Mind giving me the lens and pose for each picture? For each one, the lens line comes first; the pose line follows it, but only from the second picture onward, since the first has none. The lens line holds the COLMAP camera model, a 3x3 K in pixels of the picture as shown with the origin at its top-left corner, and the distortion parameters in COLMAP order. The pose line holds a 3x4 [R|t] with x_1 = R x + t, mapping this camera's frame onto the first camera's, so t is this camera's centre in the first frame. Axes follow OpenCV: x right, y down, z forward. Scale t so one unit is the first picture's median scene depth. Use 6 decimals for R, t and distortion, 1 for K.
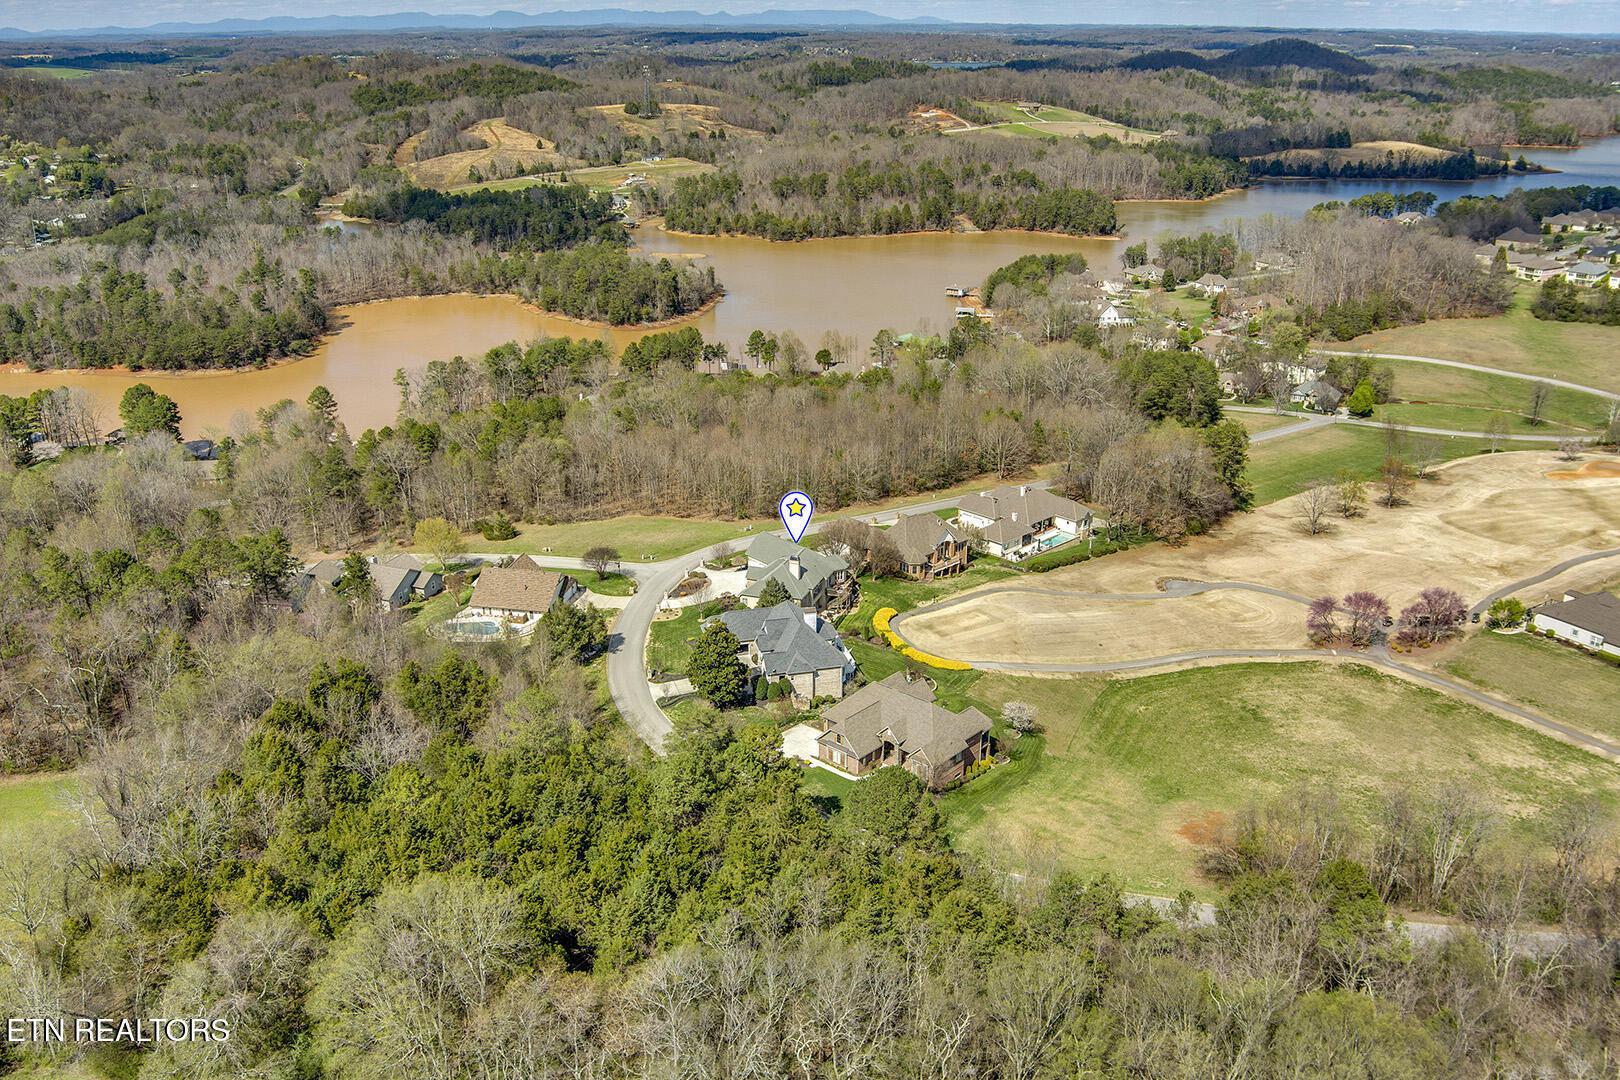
lens RADIAL K [[1360.8, 0, 810.0], [0, 1360.8, 540.0], [0, 0, 1]] dist [-0.063811, 0.015476]
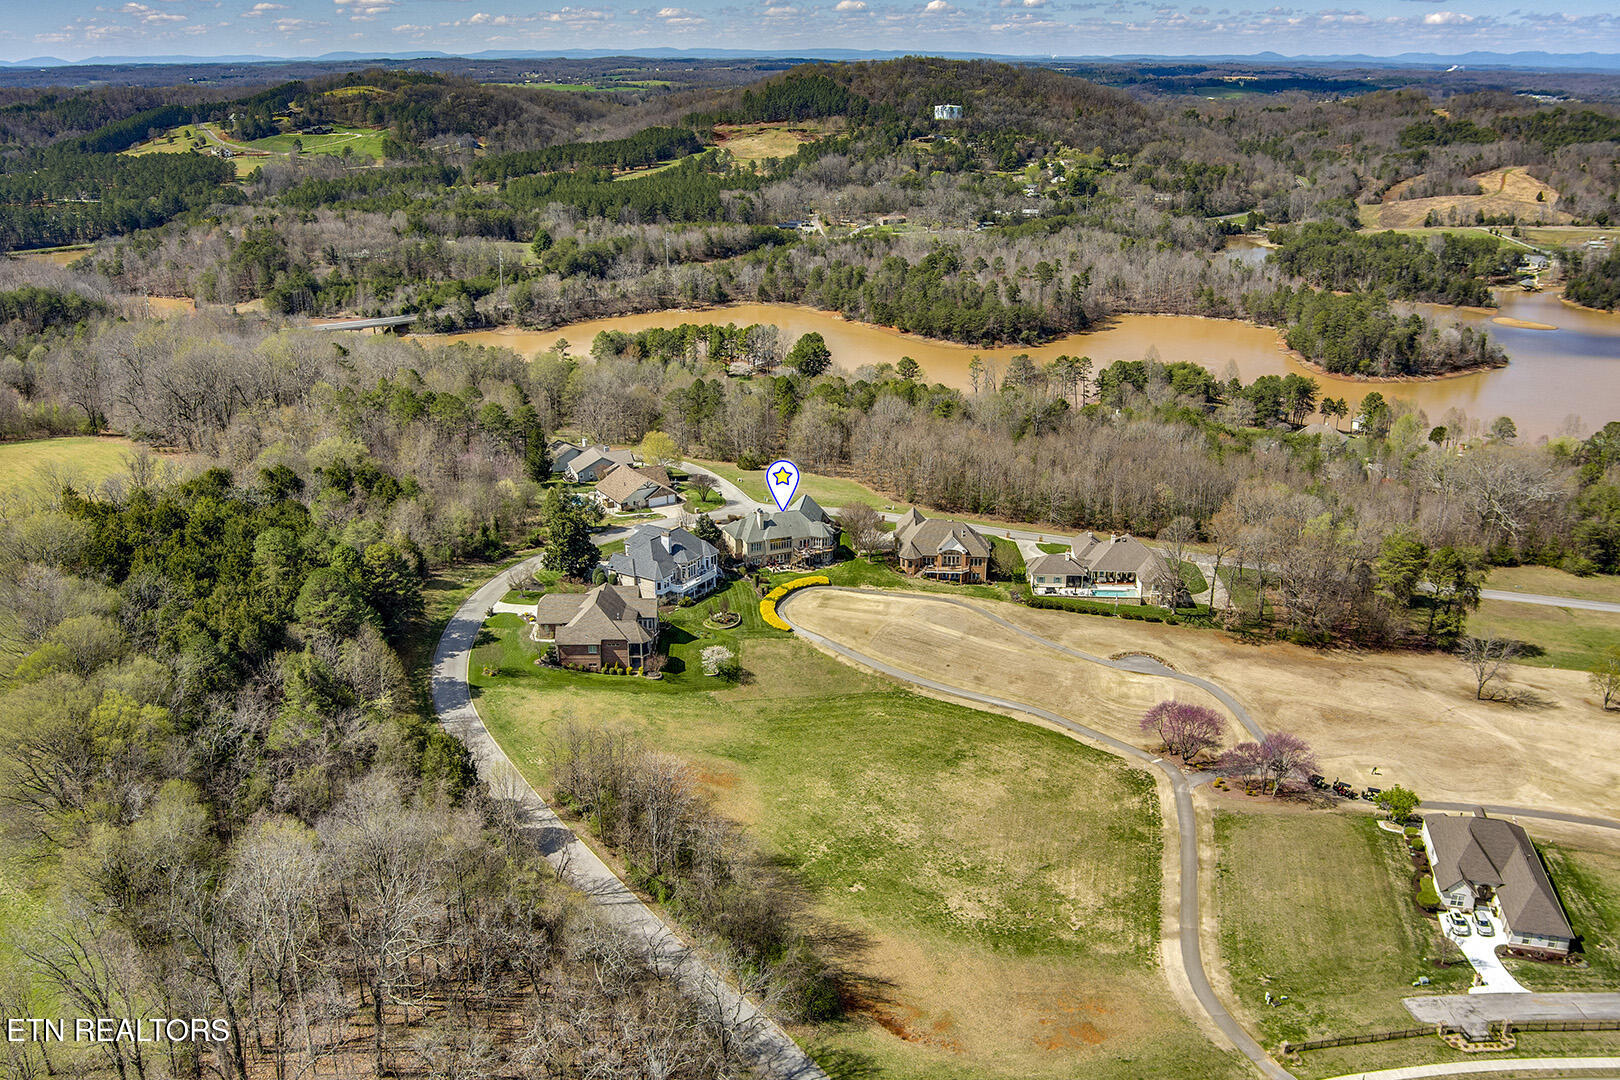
lens RADIAL K [[1360.8, 0, 810.0], [0, 1360.8, 540.0], [0, 0, 1]] dist [-0.063811, 0.015476]
pose [[0.680040, 0.255127, -0.687354, 0.328675], [-0.269541, 0.958847, 0.089224, -0.030955], [0.681831, 0.124594, 0.720821, 0.068284]]
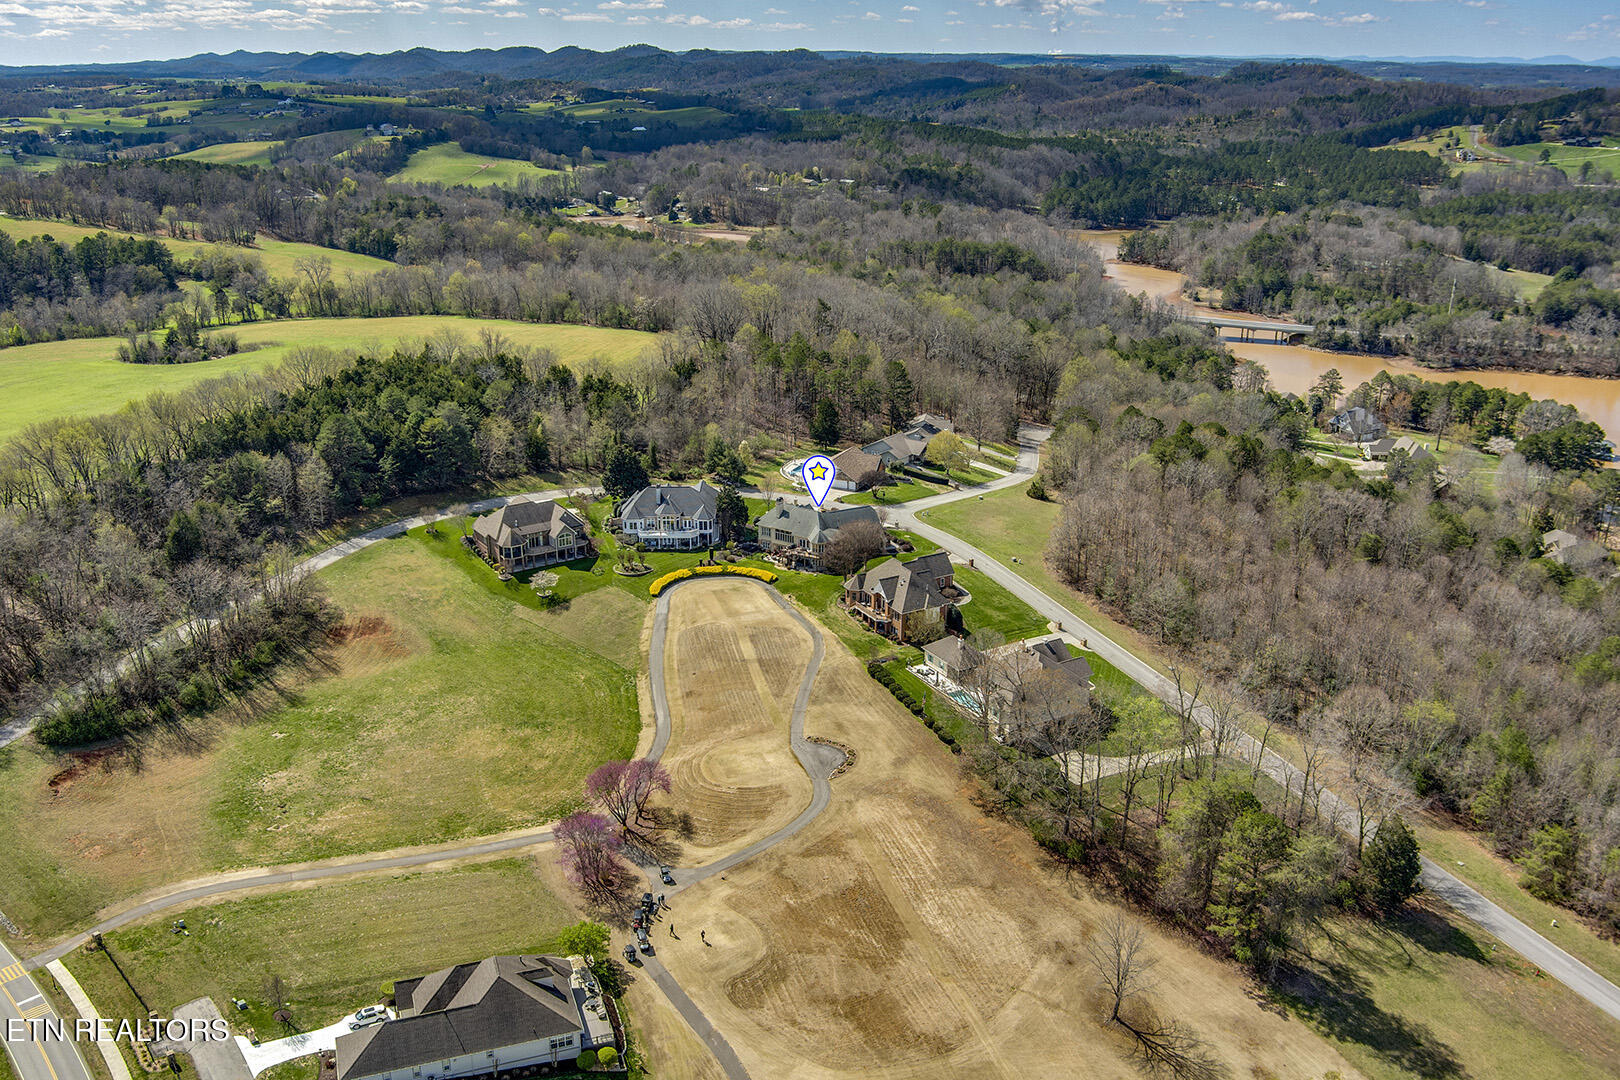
lens RADIAL K [[1385.7, 0, 810.0], [0, 1385.7, 540.0], [0, 0, 1]] dist [-0.062584, 0.019636]
pose [[-0.243624, 0.330503, -0.911820, 0.437686], [-0.350661, 0.846530, 0.400529, -0.179484], [0.904259, 0.417318, -0.090340, 0.448925]]
